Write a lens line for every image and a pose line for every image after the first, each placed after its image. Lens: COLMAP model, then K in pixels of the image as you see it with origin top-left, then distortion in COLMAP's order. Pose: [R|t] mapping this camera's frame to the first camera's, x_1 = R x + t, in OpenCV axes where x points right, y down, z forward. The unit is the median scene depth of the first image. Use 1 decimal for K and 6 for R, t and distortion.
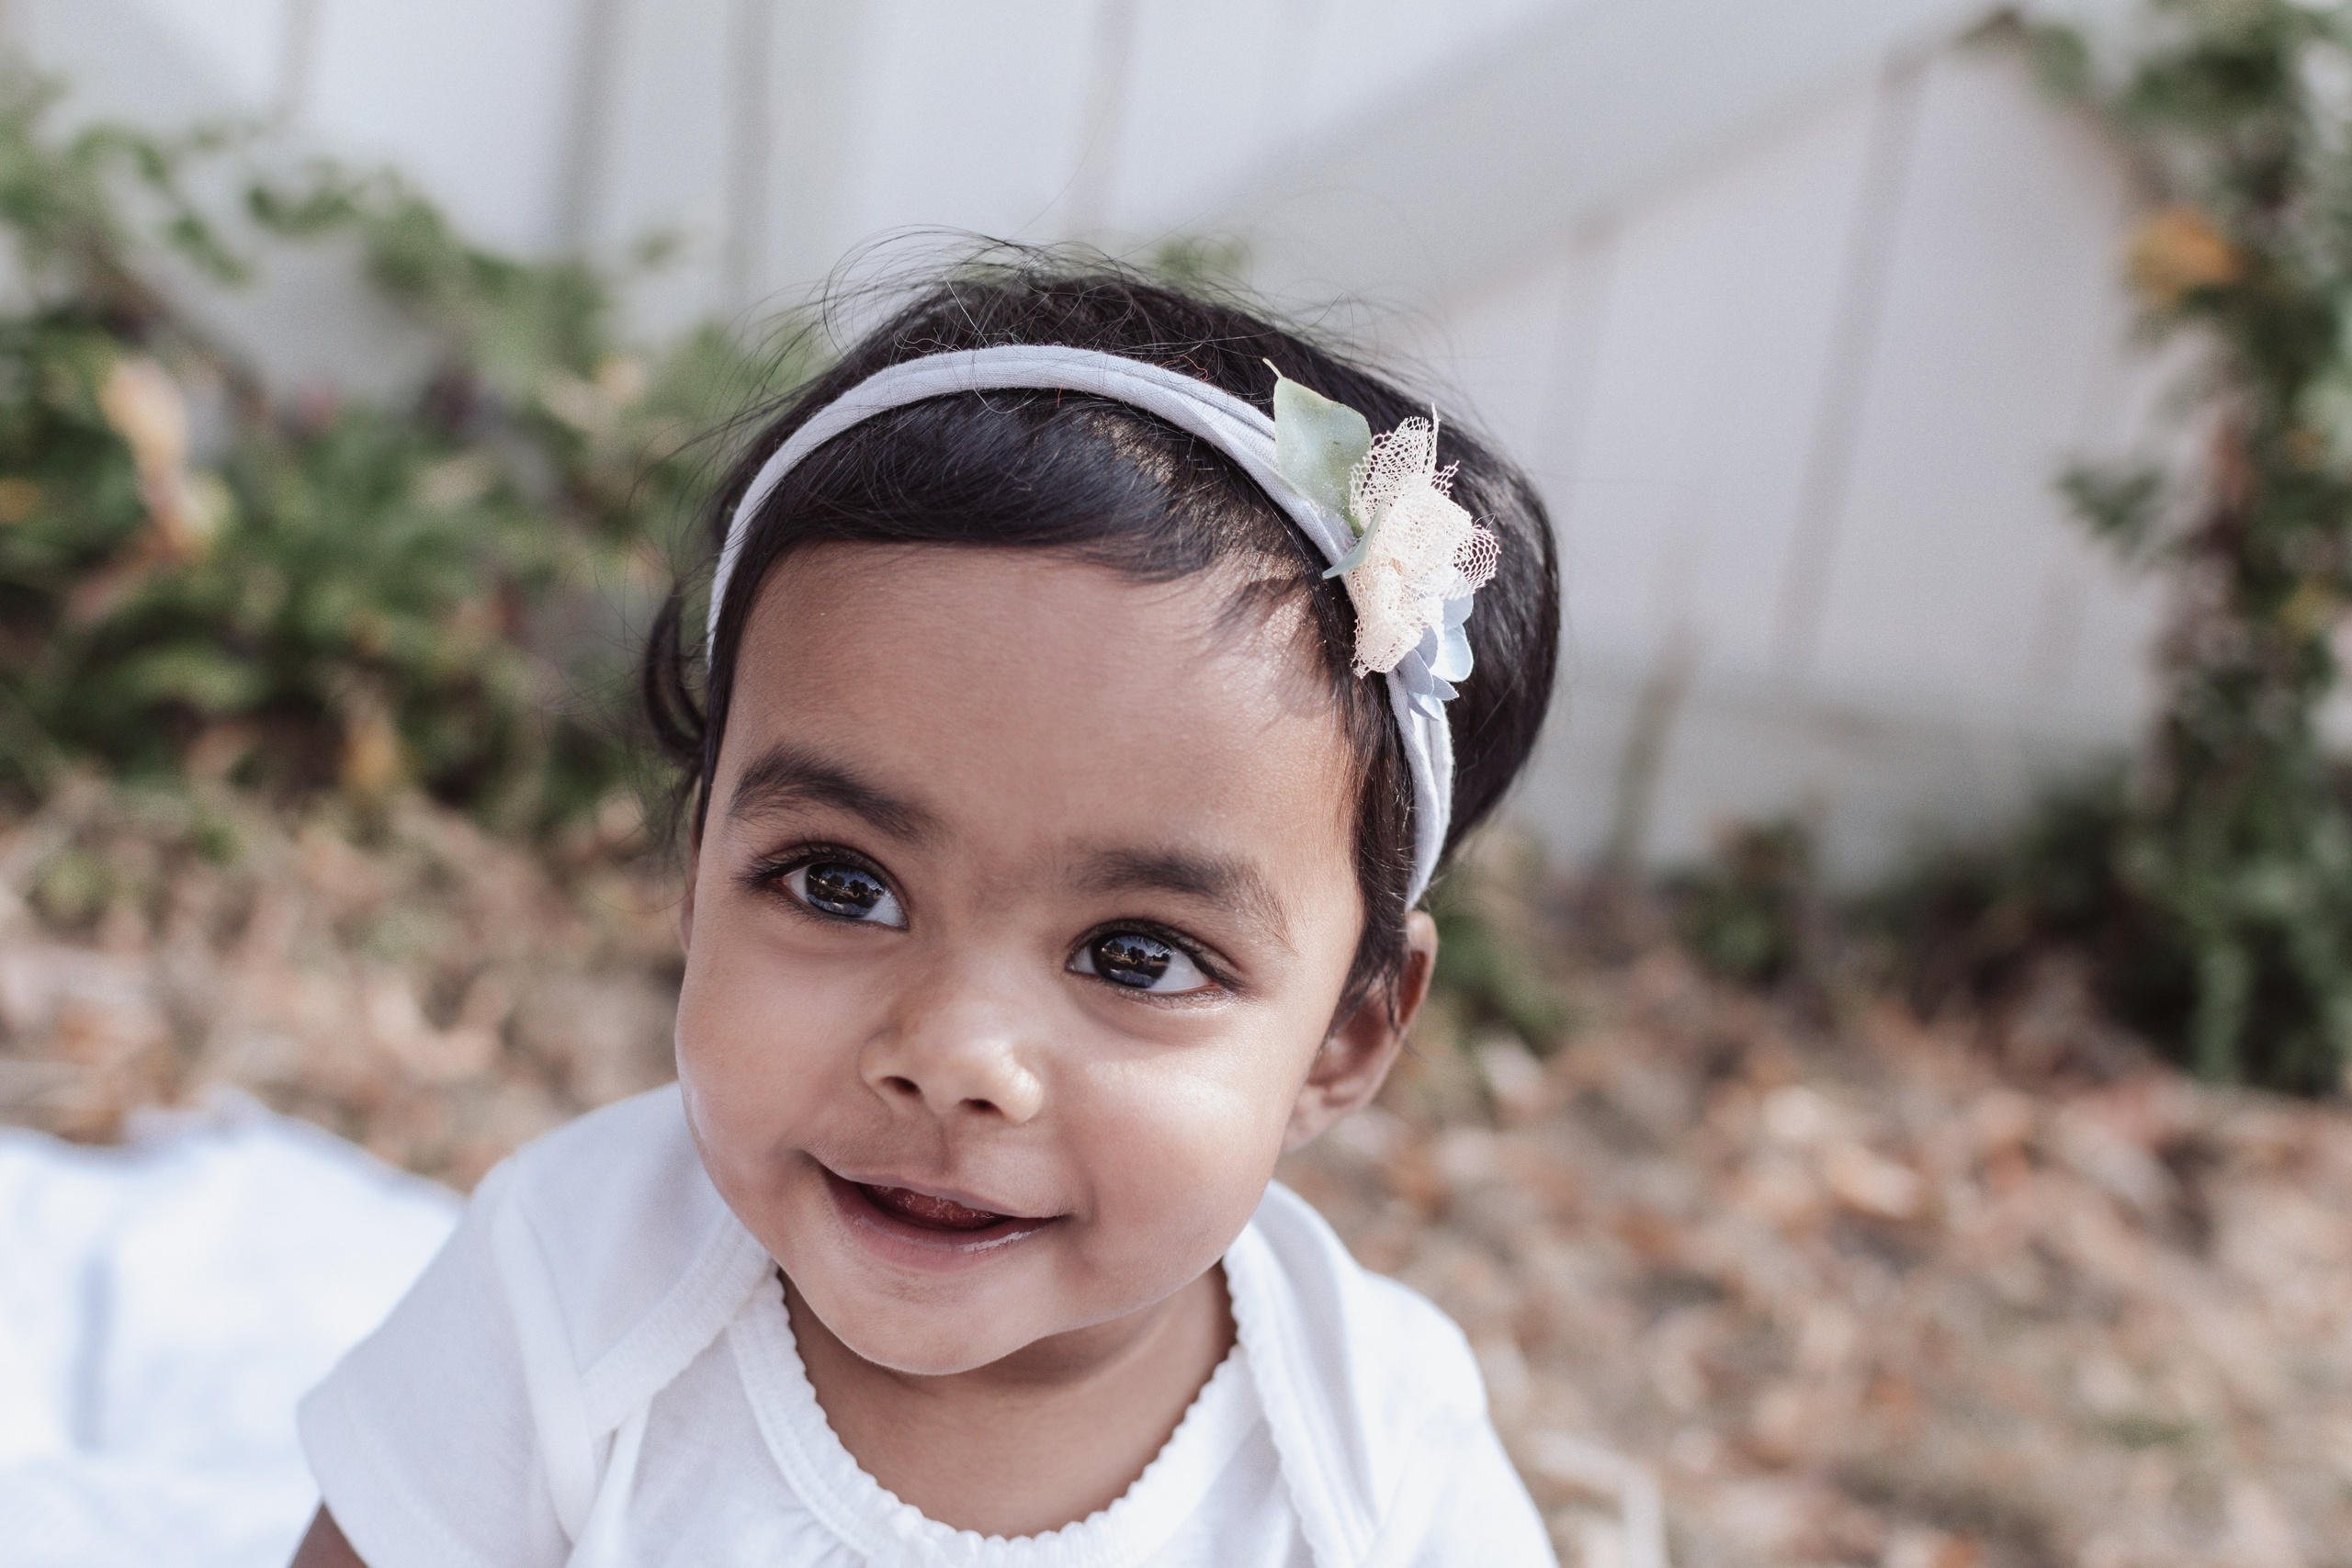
lens RADIAL K [[3585.1, 0, 1176.0], [0, 3585.1, 784.0], [0, 0, 1]] dist [0.008448, 0.026751]
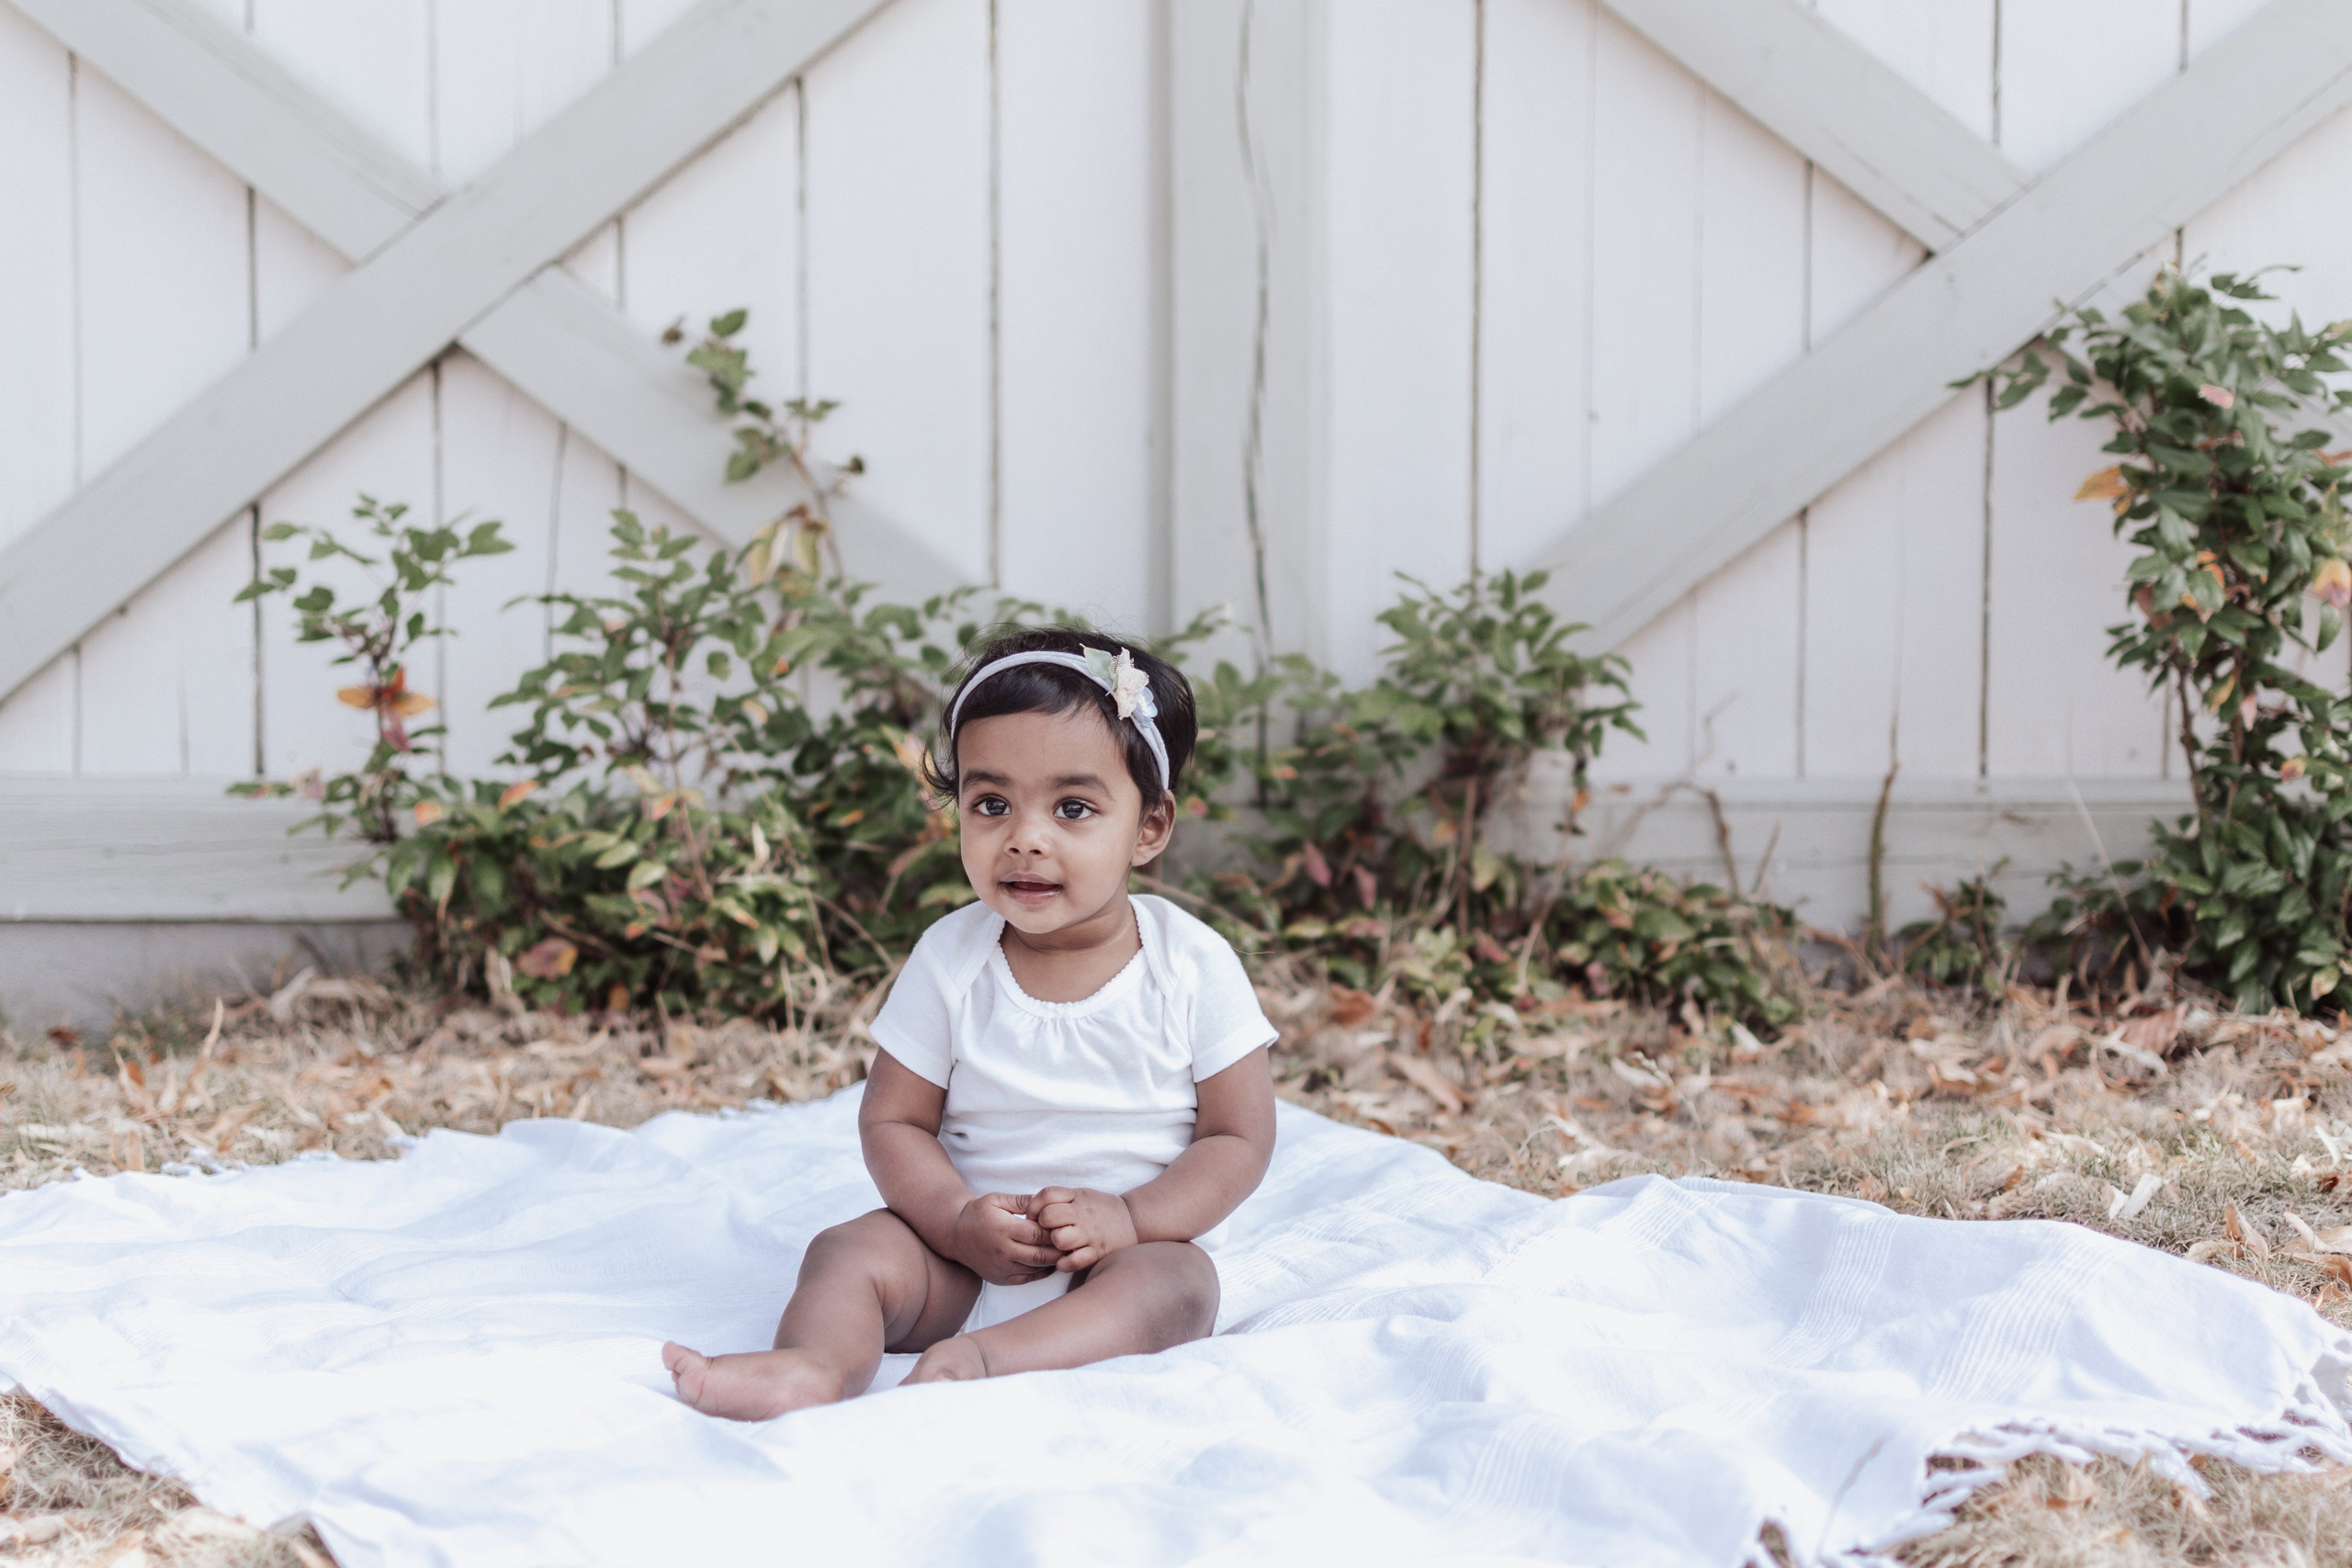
lens RADIAL K [[3838.4, 0, 1176.0], [0, 3838.4, 784.0], [0, 0, 1]] dist [0.017730, -0.073014]
pose [[0.956579, -0.139684, -0.255823, 0.316713], [0.113030, 0.986778, -0.116157, 0.141644], [0.268666, 0.082198, 0.959720, -0.788796]]
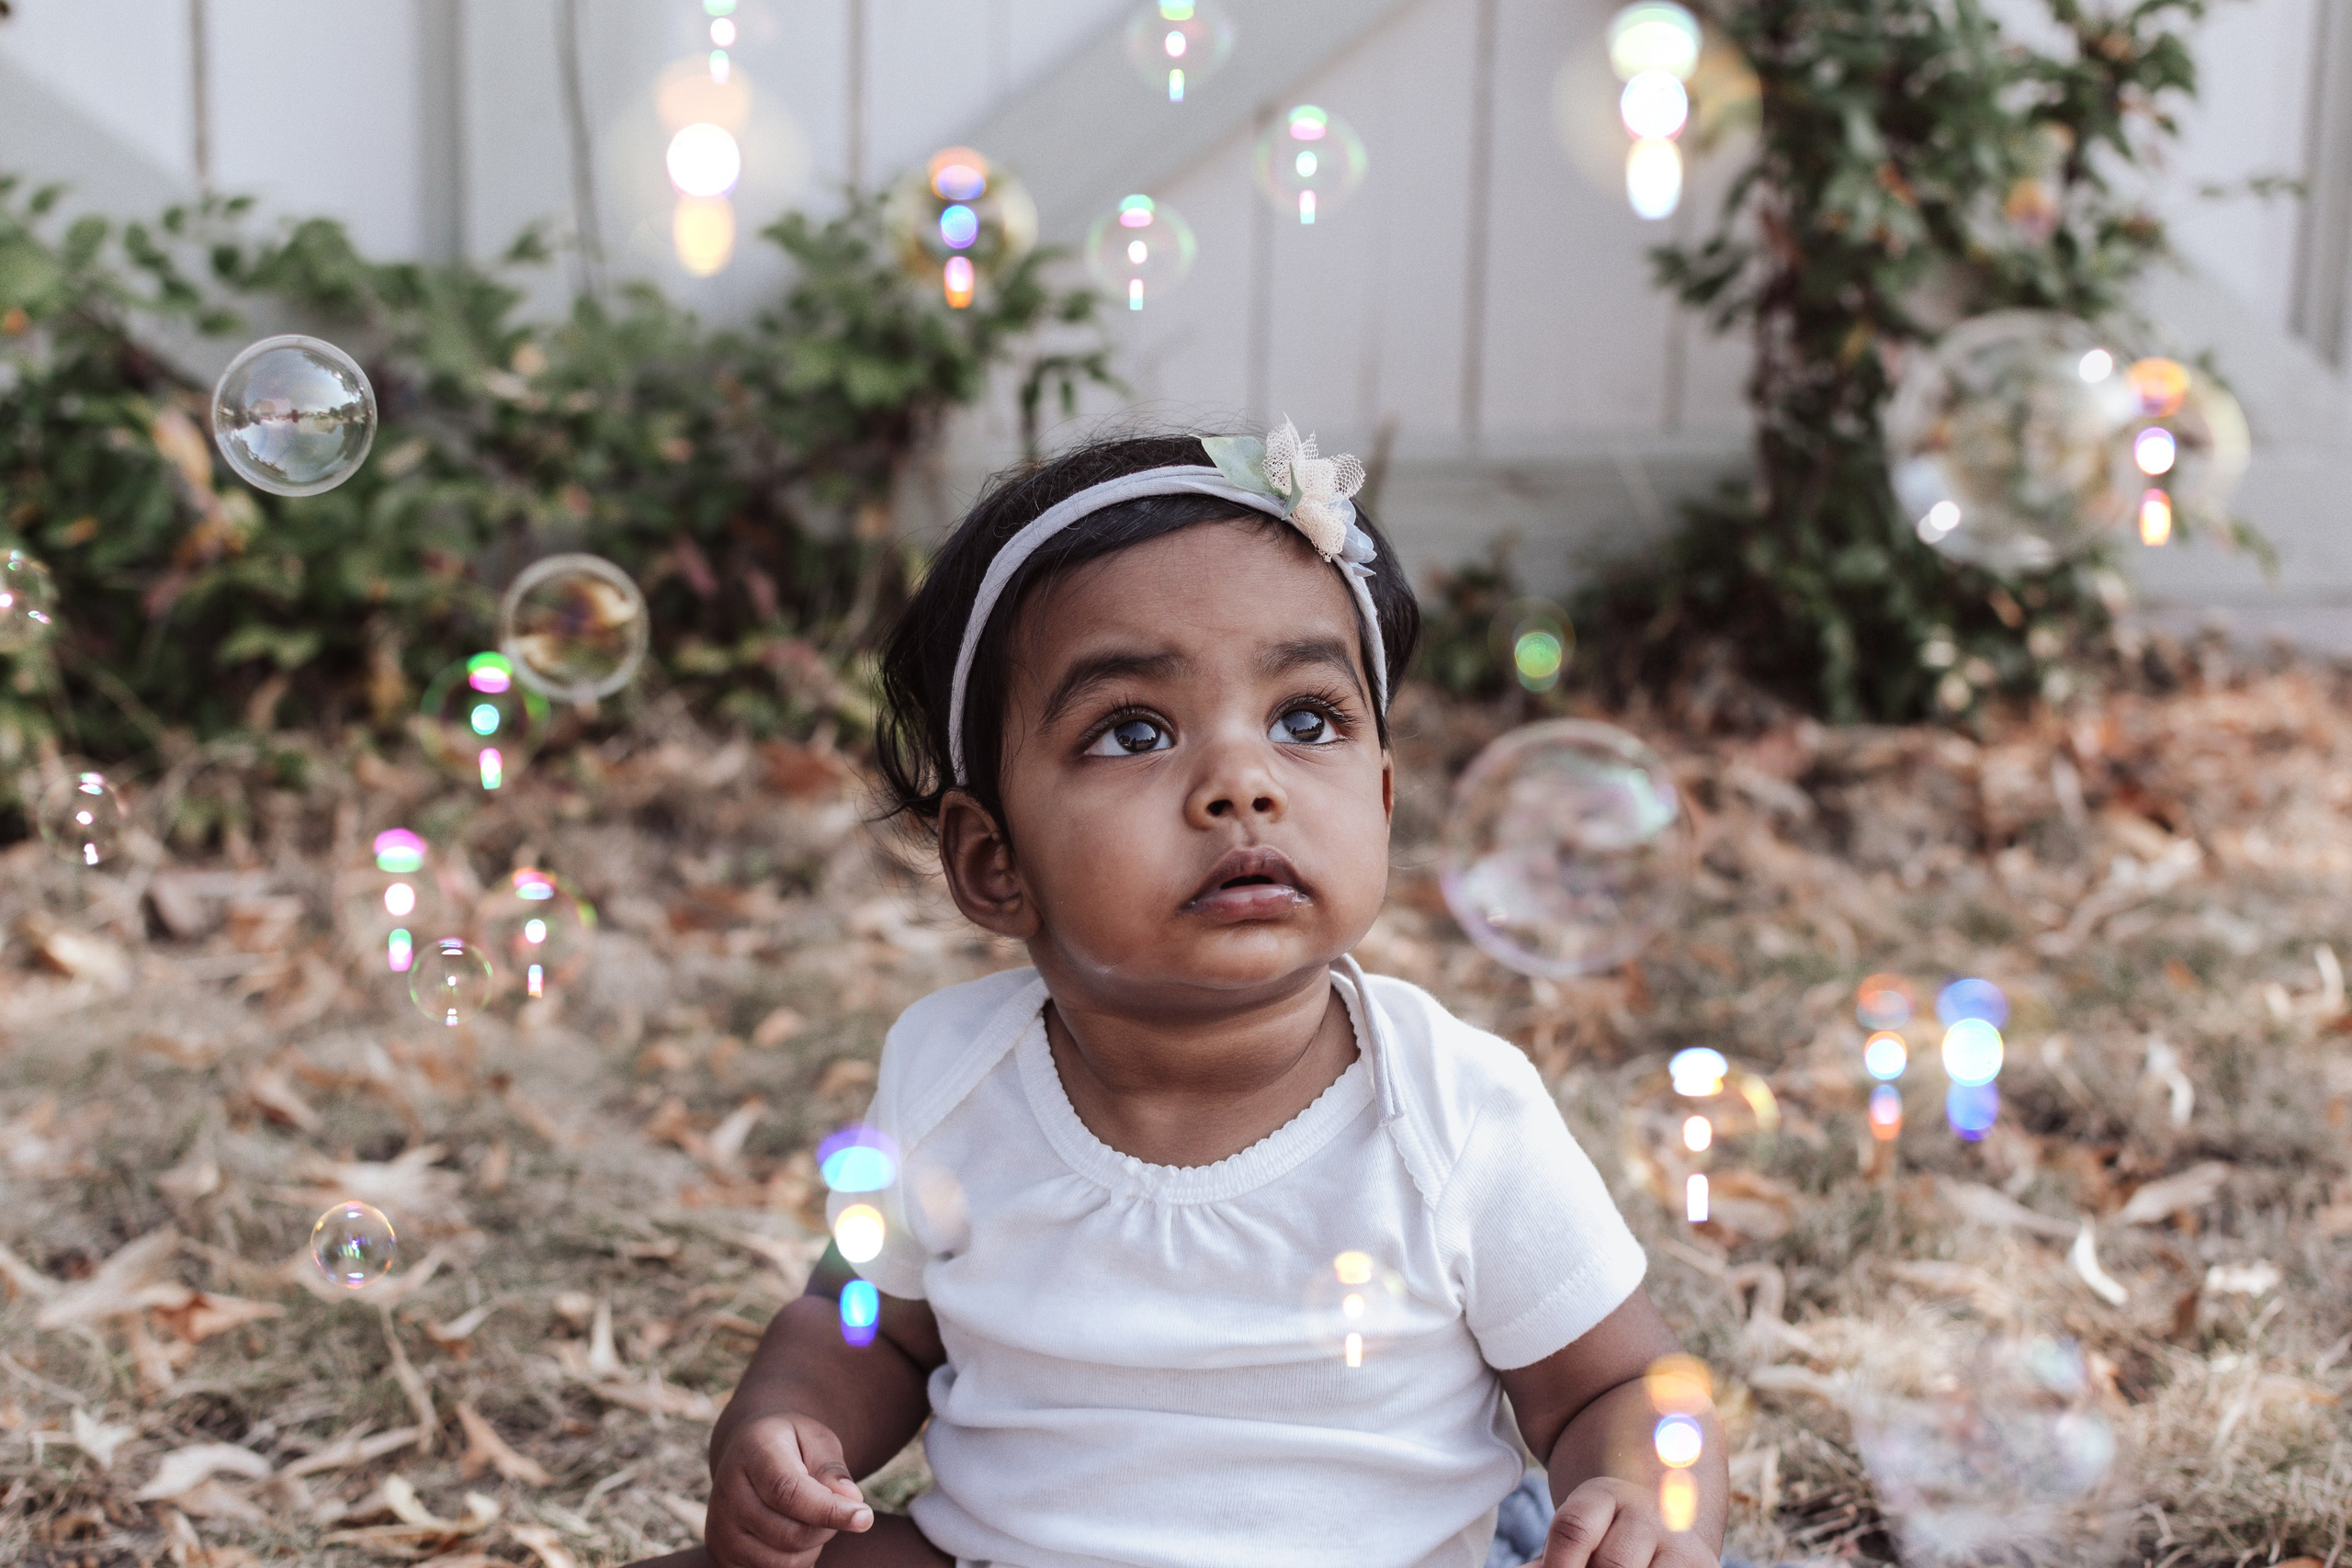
lens RADIAL K [[3585.1, 0, 1176.0], [0, 3585.1, 784.0], [0, 0, 1]] dist [0.008448, 0.026751]
pose [[0.984896, -0.155753, 0.075631, -0.049682], [0.151419, 0.986644, 0.060046, -0.007108], [-0.083973, -0.047687, 0.995326, -0.283161]]
